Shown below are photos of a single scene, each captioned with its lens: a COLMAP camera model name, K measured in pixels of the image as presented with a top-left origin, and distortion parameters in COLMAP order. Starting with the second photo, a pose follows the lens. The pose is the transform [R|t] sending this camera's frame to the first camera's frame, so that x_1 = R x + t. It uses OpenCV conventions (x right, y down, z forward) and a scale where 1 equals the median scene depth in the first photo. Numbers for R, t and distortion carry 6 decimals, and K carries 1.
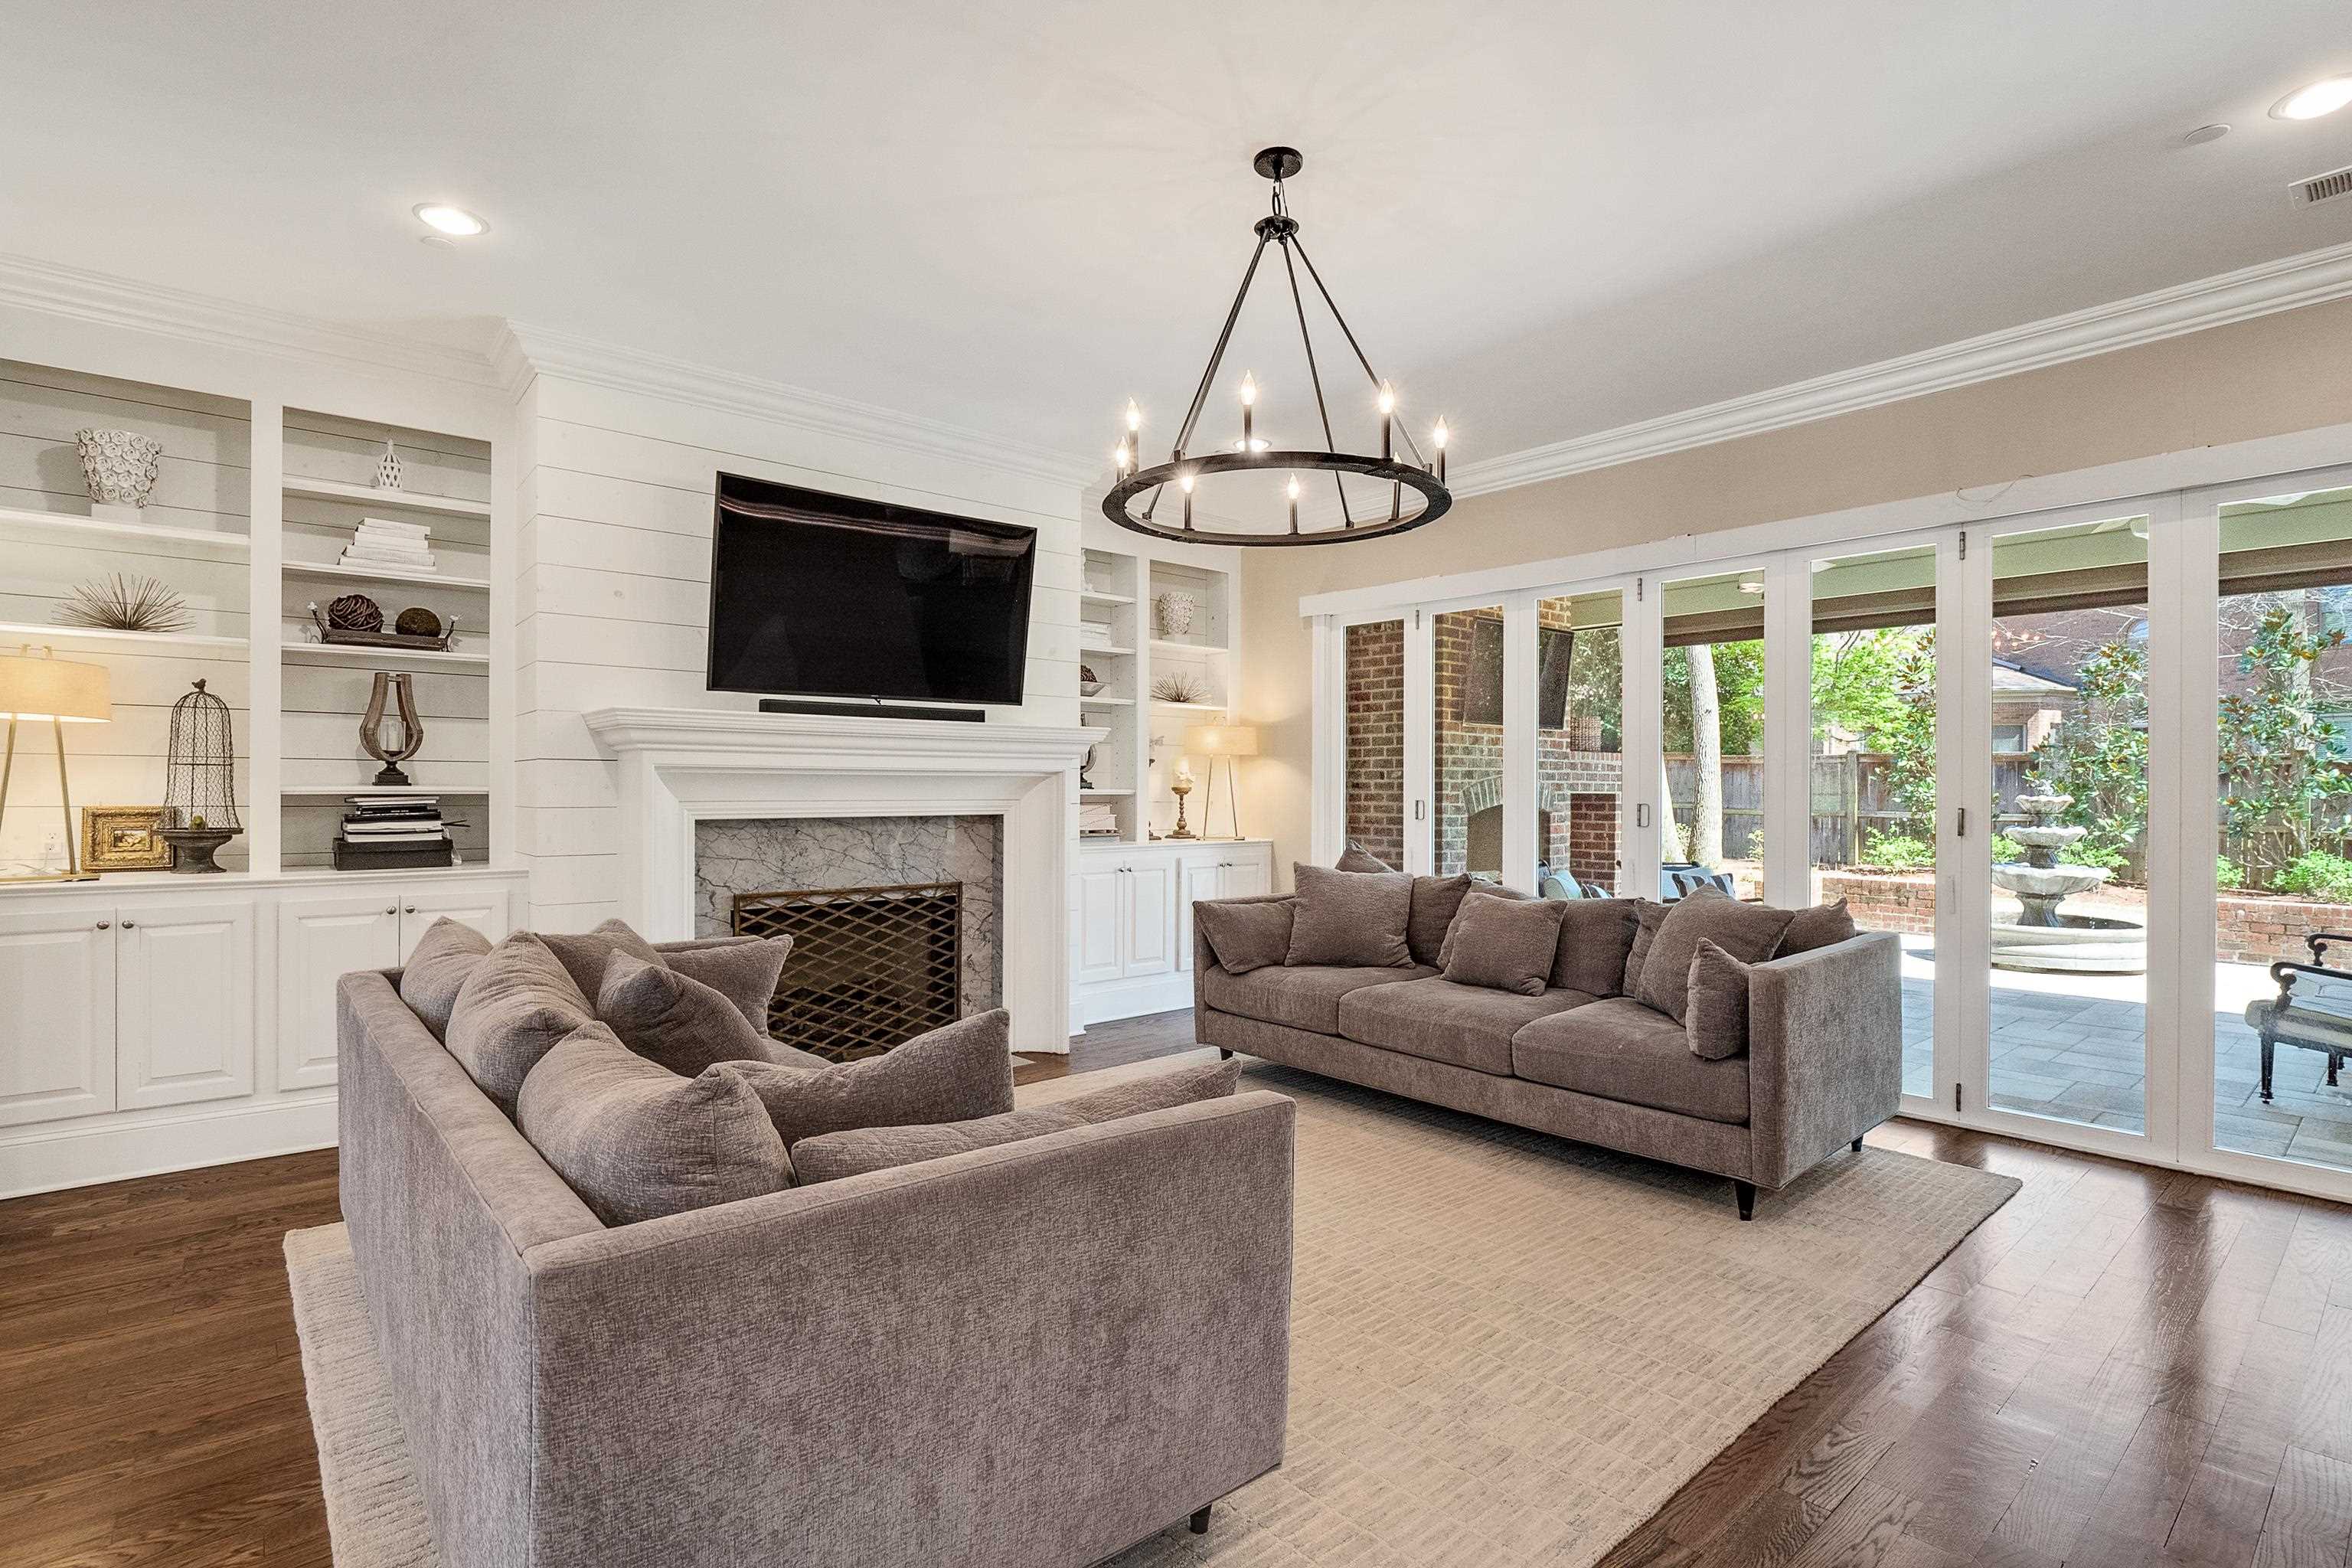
lens RADIAL K [[1112.8, 0, 1183.5], [0, 1112.8, 790.5], [0, 0, 1]] dist [-0.004103, -0.000677]
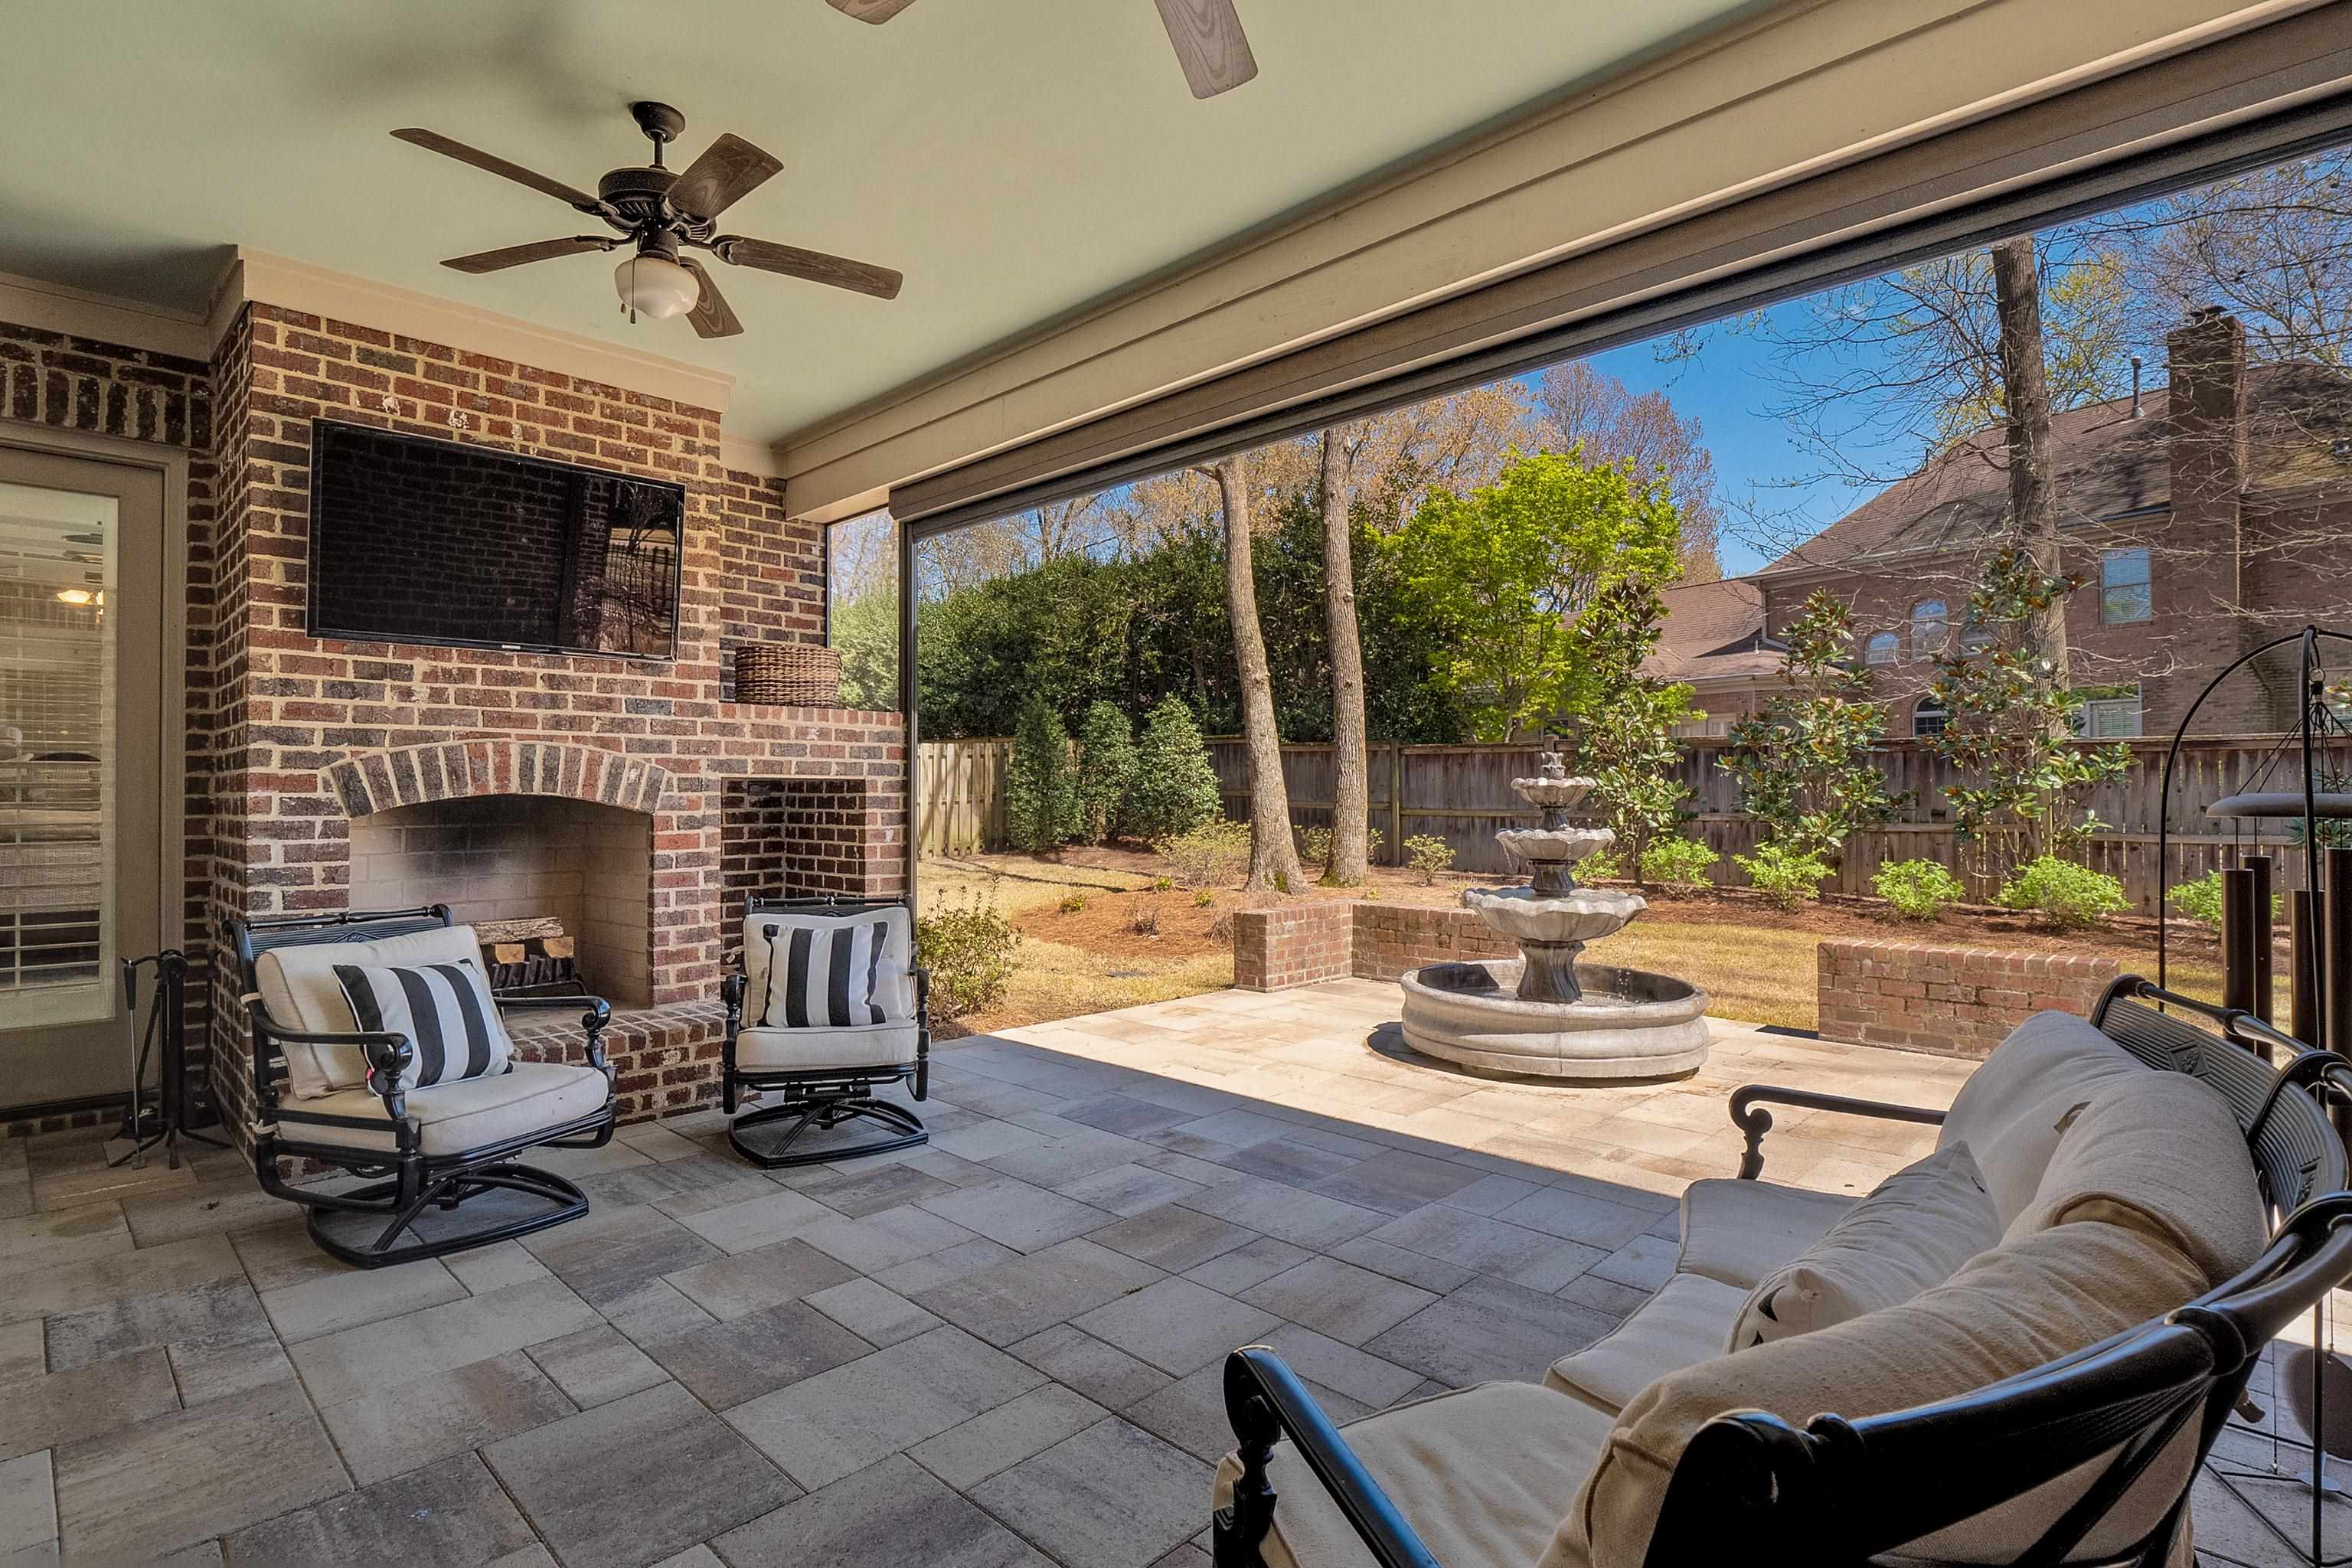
lens RADIAL K [[1112.8, 0, 1175.3], [0, 1112.8, 791.0], [0, 0, 1]] dist [-0.004103, -0.000677]
pose [[0.997068, -0.006555, 0.076235, 0.526358], [0.007075, 0.999954, -0.006546, 0.014556], [-0.076189, 0.007066, 0.997068, 0.409947]]
